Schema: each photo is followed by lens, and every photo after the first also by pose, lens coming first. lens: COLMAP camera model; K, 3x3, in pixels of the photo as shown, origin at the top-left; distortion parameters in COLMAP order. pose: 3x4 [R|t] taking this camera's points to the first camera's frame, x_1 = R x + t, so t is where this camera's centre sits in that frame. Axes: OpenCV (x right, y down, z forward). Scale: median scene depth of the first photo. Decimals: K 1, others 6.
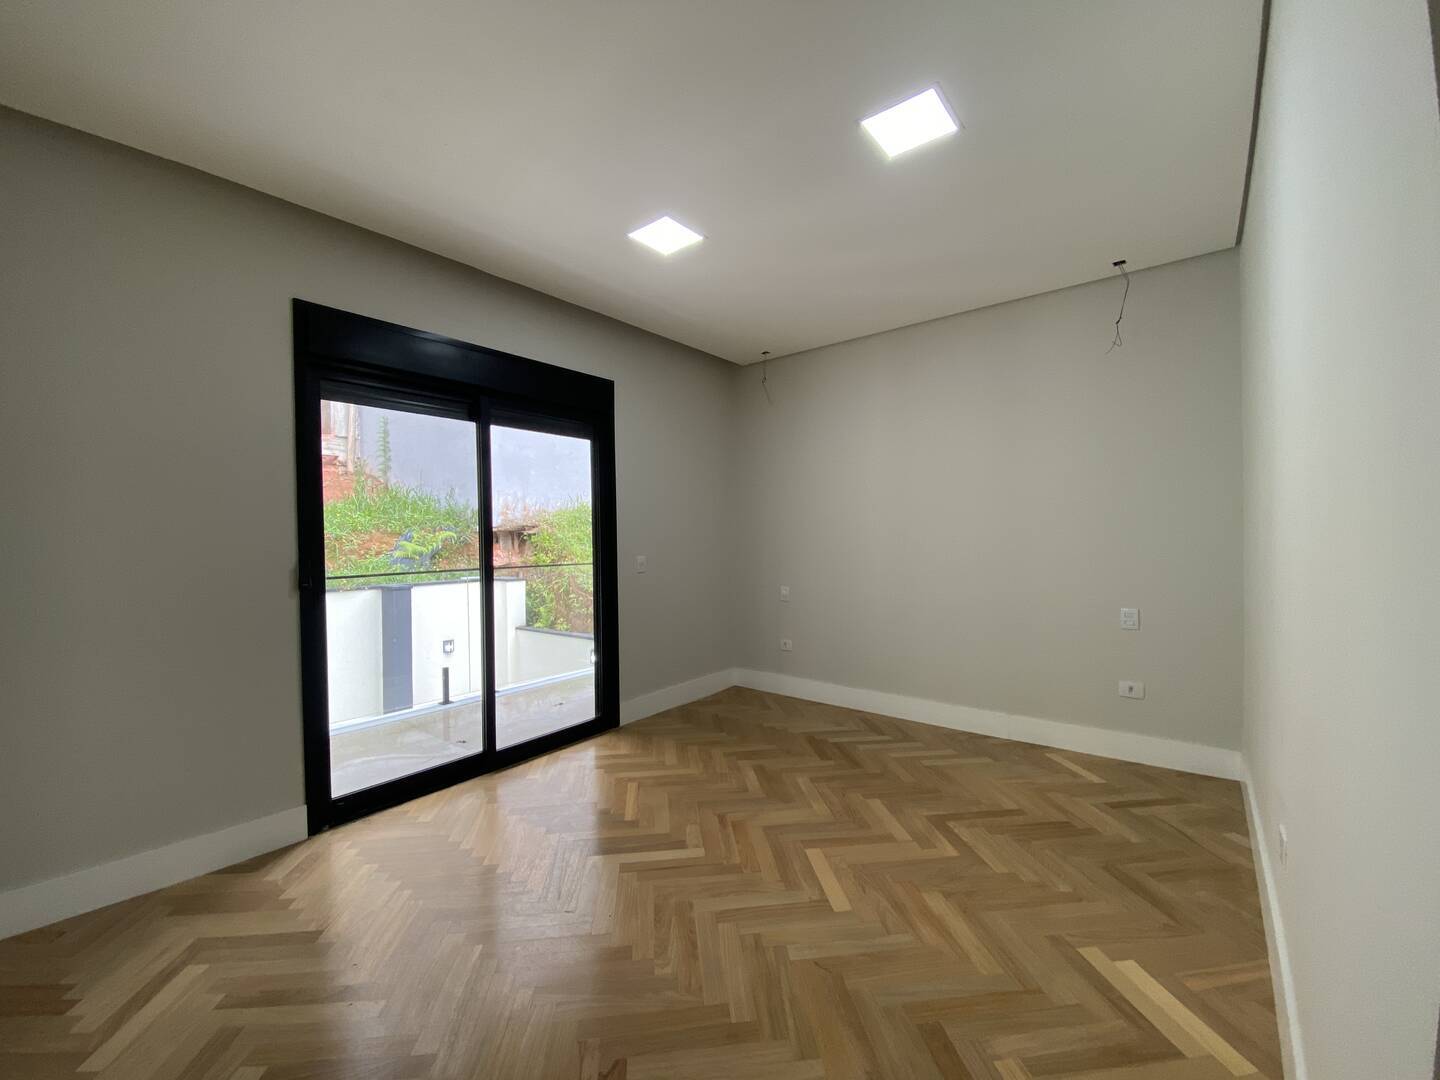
lens RADIAL K [[605.1, 0, 715.4], [0, 605.1, 545.4], [0, 0, 1]] dist [0.056673, -0.032049]
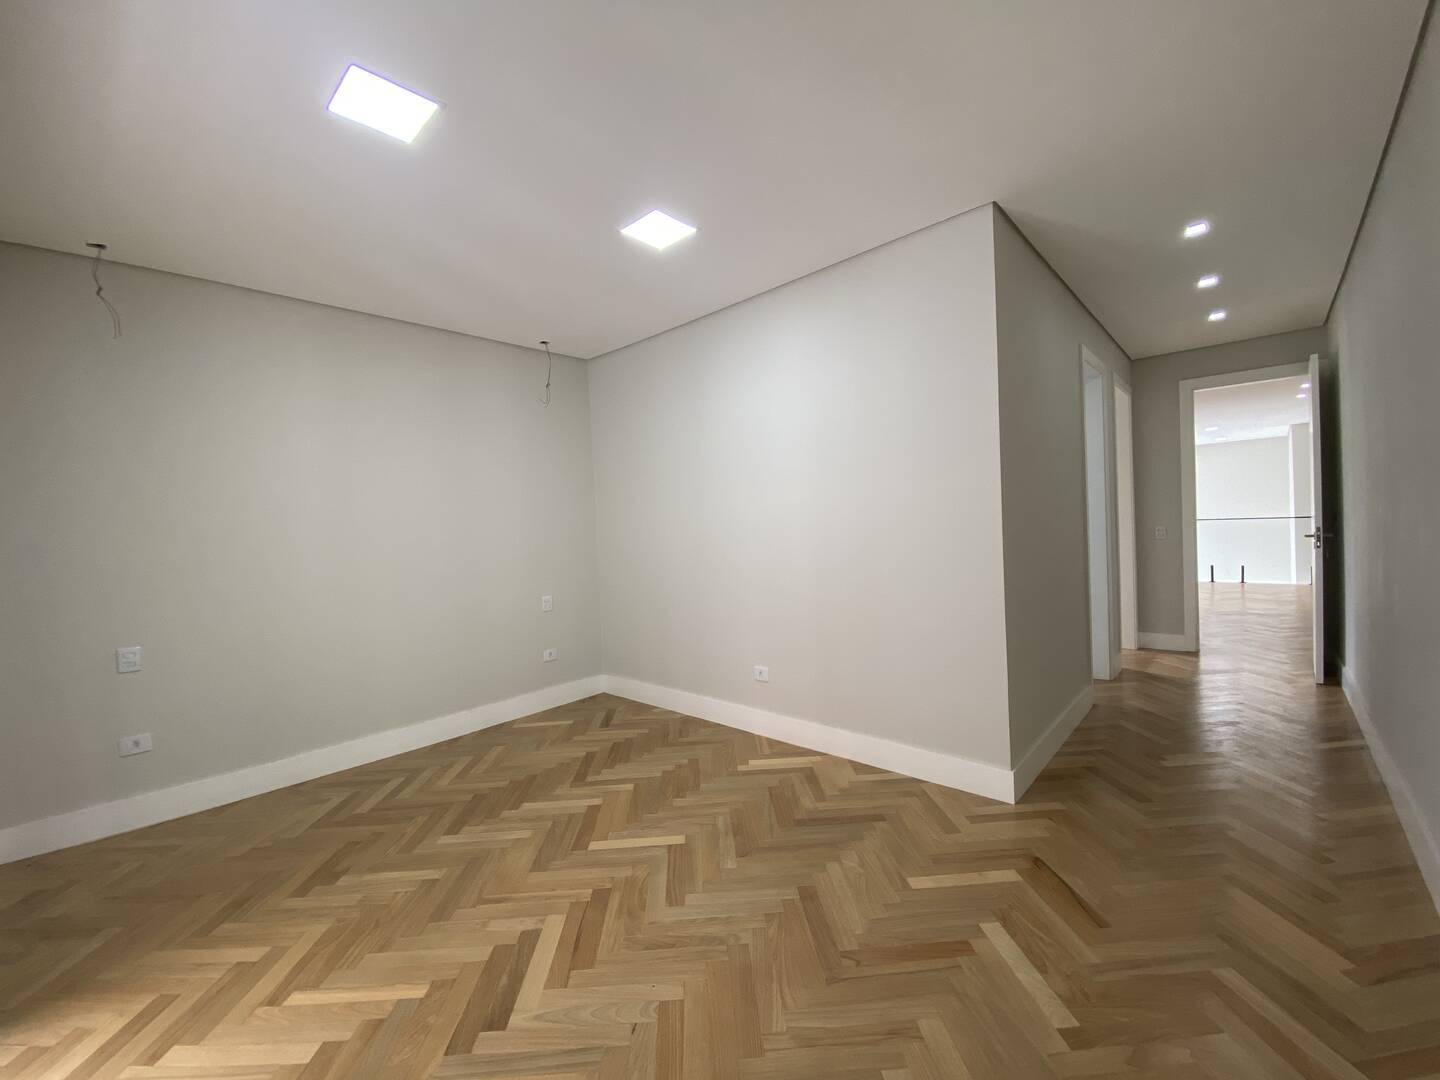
lens RADIAL K [[605.1, 0, 715.4], [0, 605.1, 545.4], [0, 0, 1]] dist [0.056673, -0.032049]
pose [[0.050447, -0.013412, 0.998637, -0.653088], [0.067359, 0.997679, 0.009997, 0.002072], [-0.996453, 0.066762, 0.051234, 0.550160]]
